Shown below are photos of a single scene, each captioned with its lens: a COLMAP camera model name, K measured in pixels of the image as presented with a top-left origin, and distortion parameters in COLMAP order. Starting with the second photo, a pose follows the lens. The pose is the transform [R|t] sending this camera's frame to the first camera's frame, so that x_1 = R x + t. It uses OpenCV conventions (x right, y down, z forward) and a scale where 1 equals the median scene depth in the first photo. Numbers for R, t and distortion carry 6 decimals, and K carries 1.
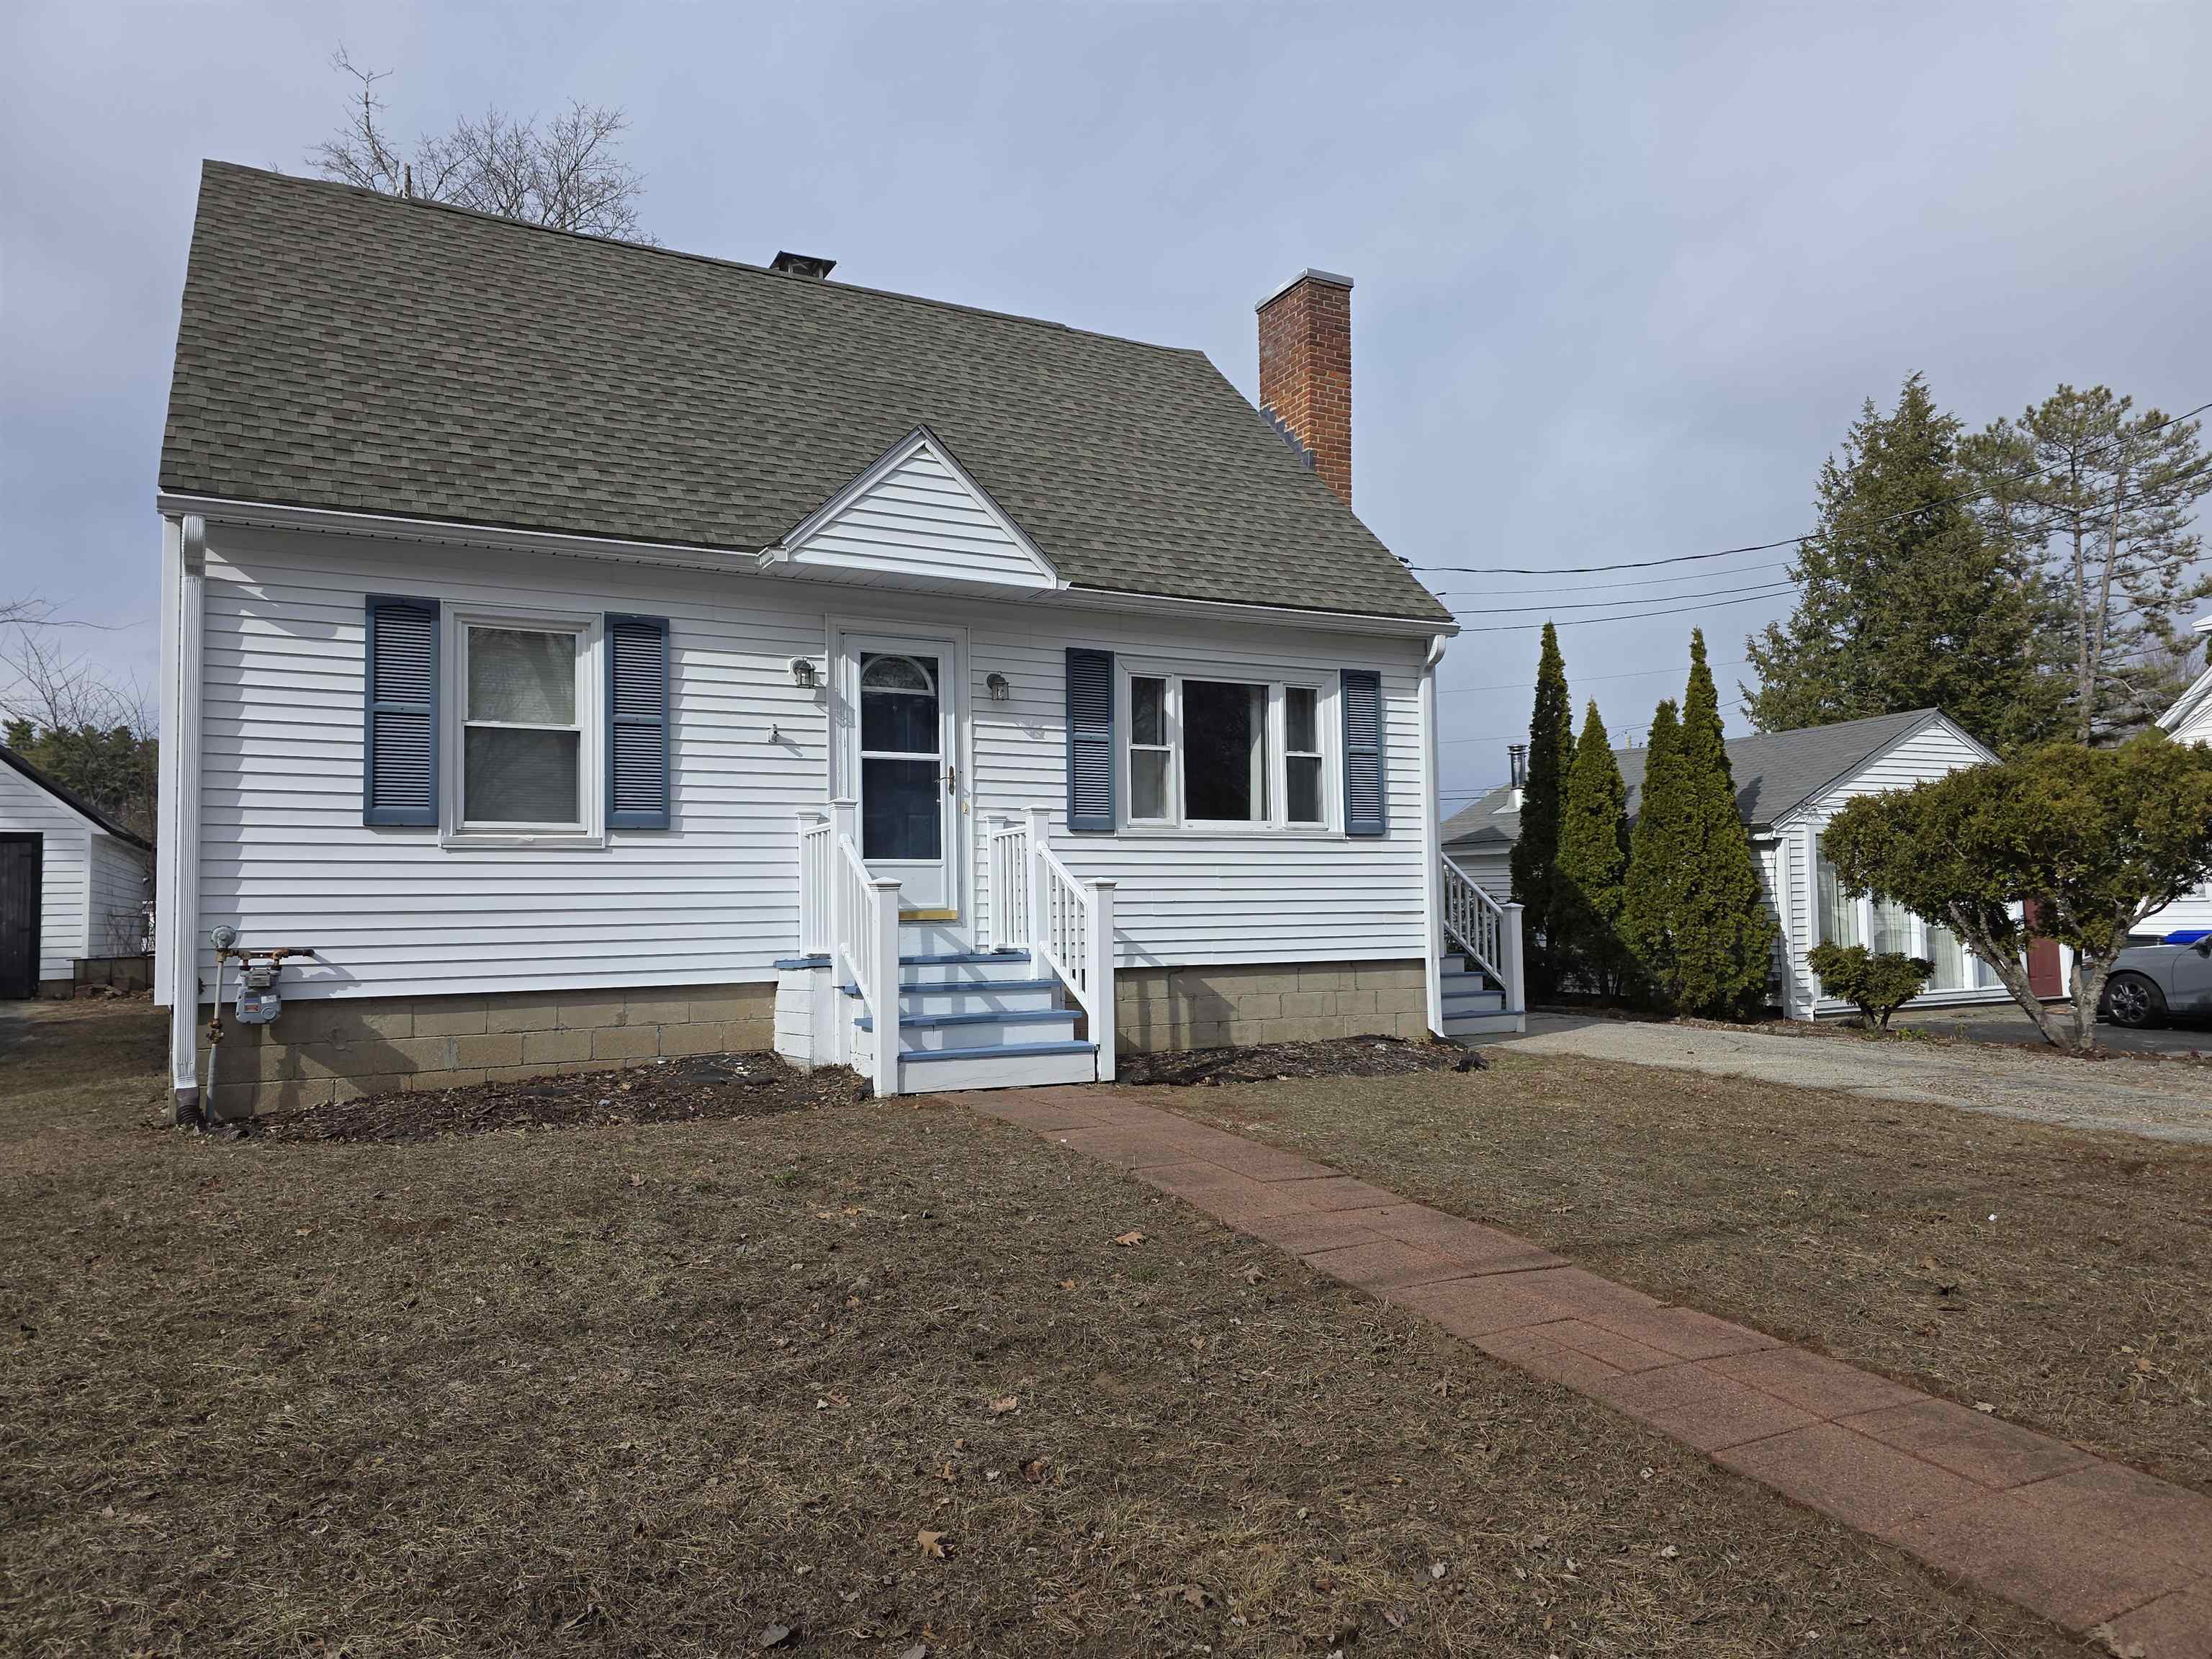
lens RADIAL K [[1483.2, 0, 1106.0], [0, 1483.2, 829.5], [0, 0, 1]] dist [0.110010, -0.126656]
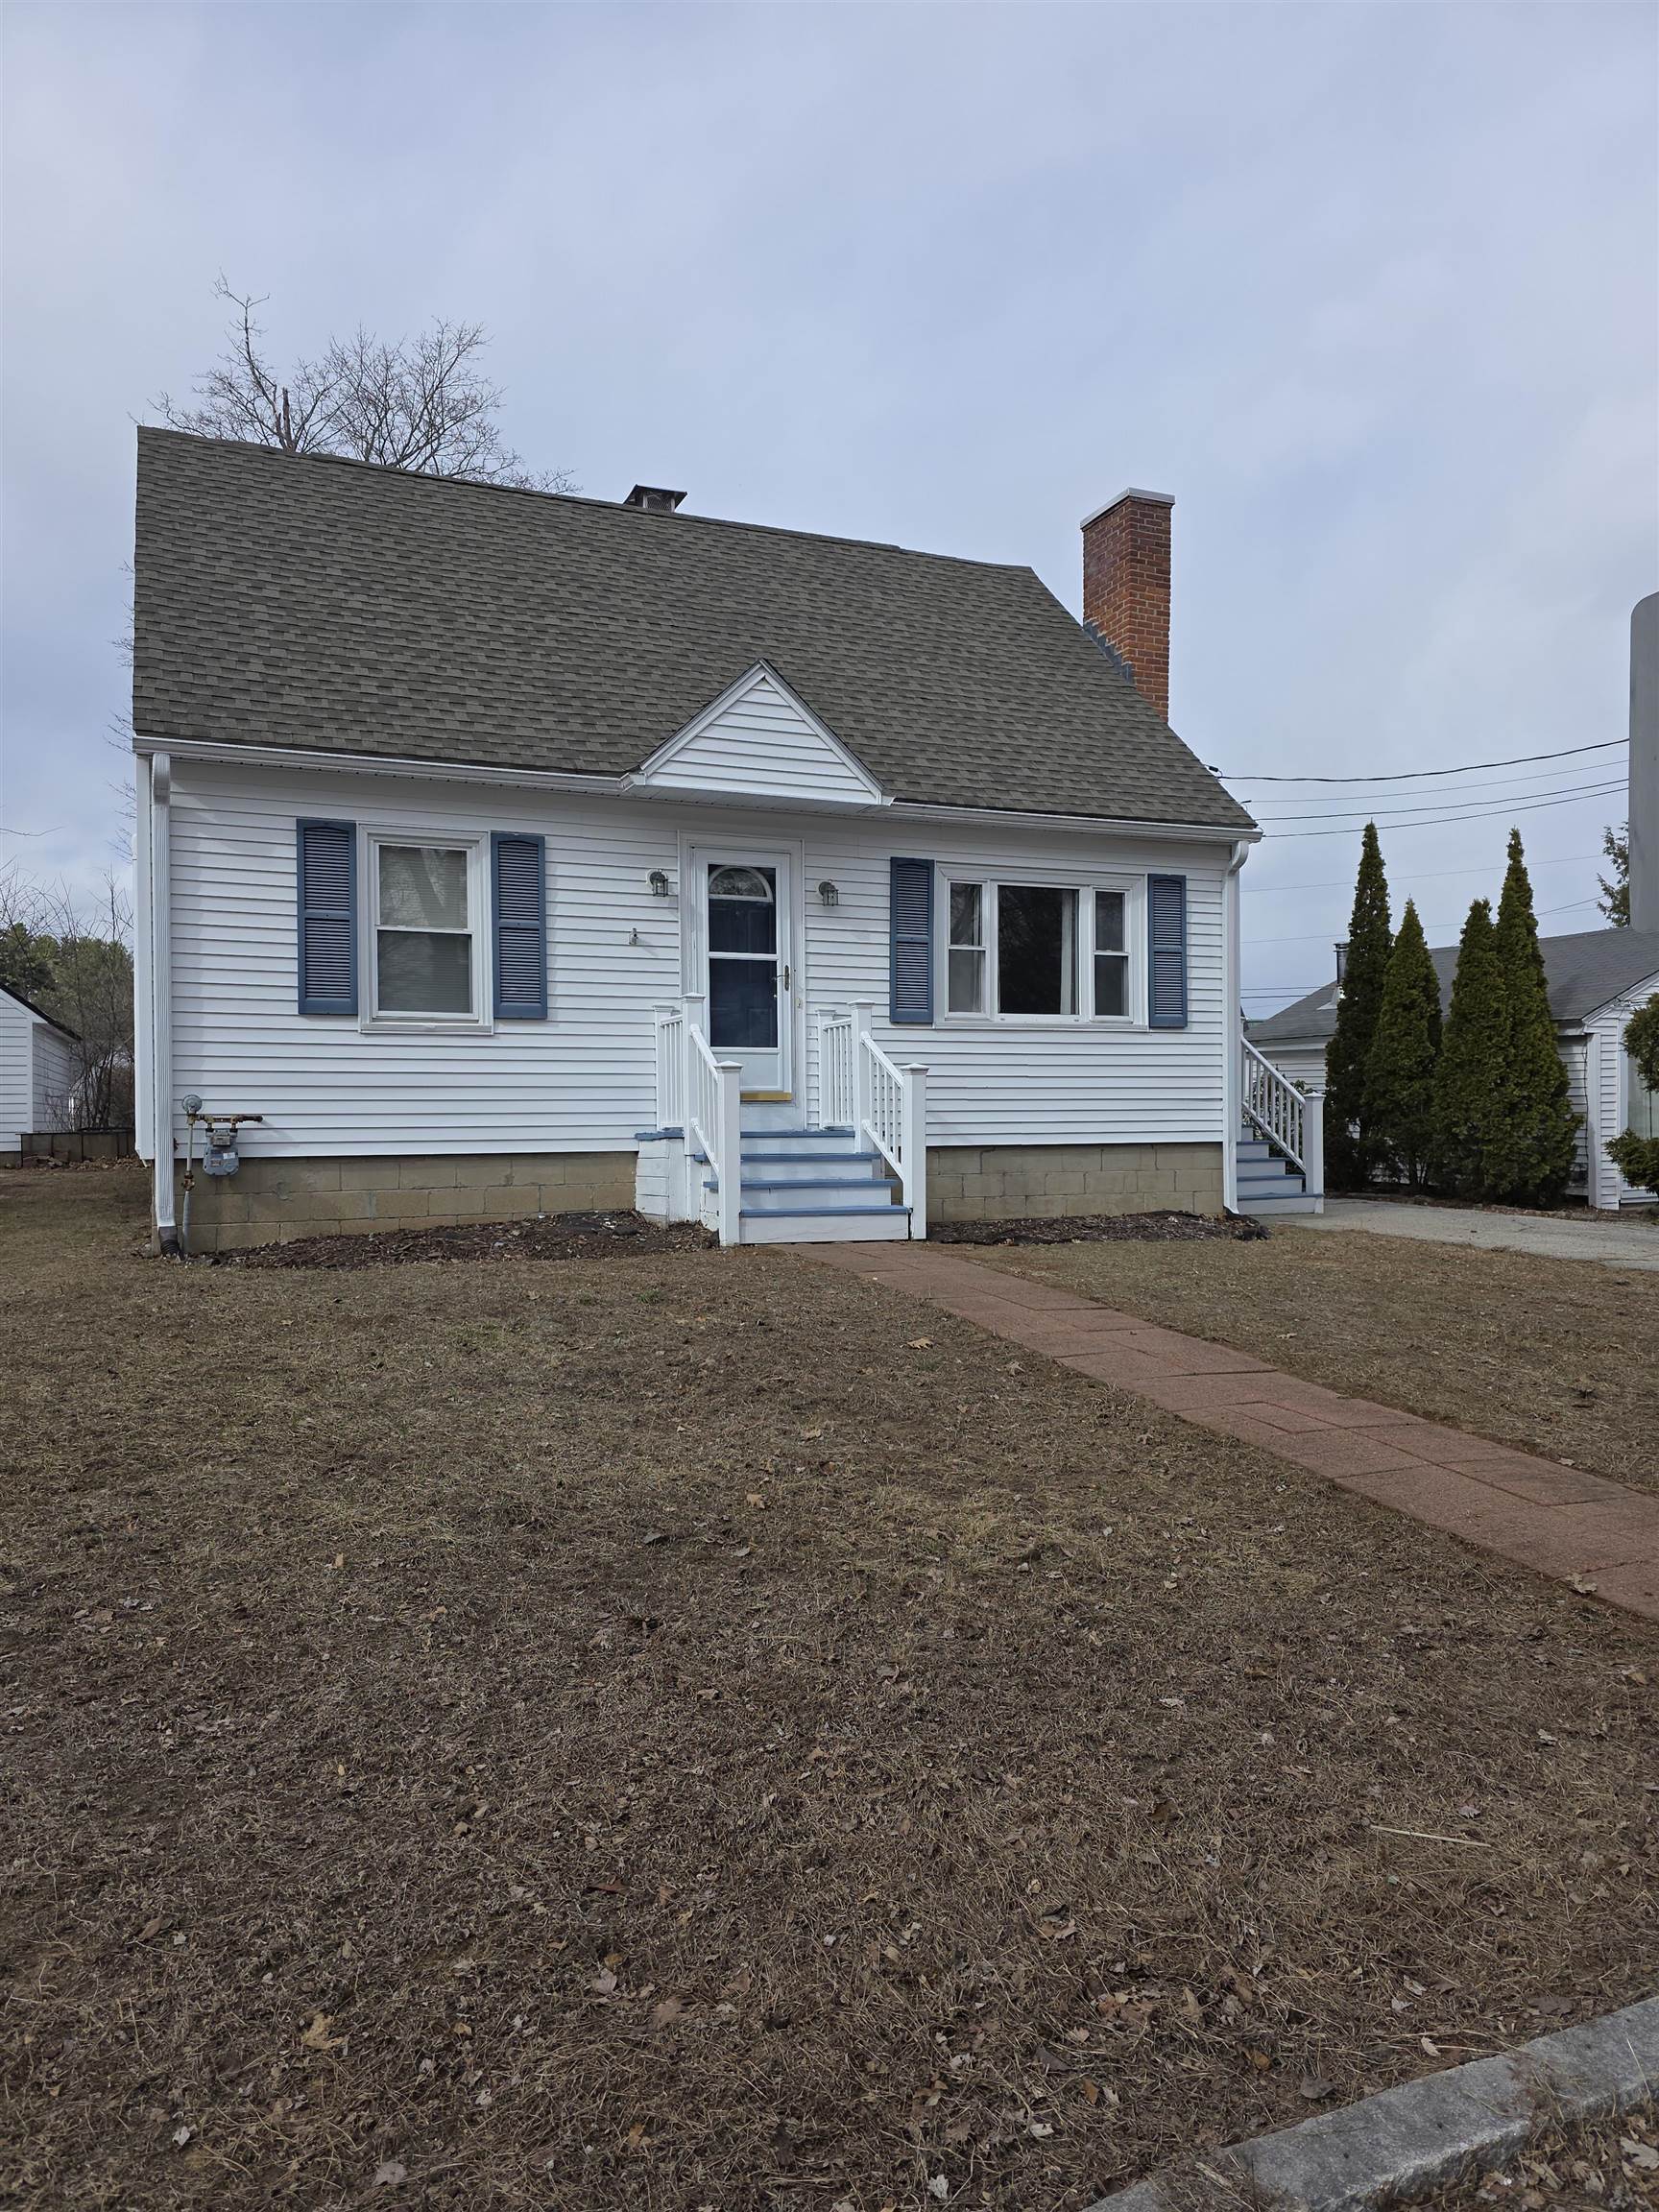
lens RADIAL K [[1483.2, 0, 829.5], [0, 1483.2, 1106.0], [0, 0, 1]] dist [0.110010, -0.126656]
pose [[0.996571, 0.008764, -0.082278, 0.021894], [-0.004388, 0.998573, 0.053225, 0.004374], [0.082627, -0.052682, 0.995187, -0.127361]]
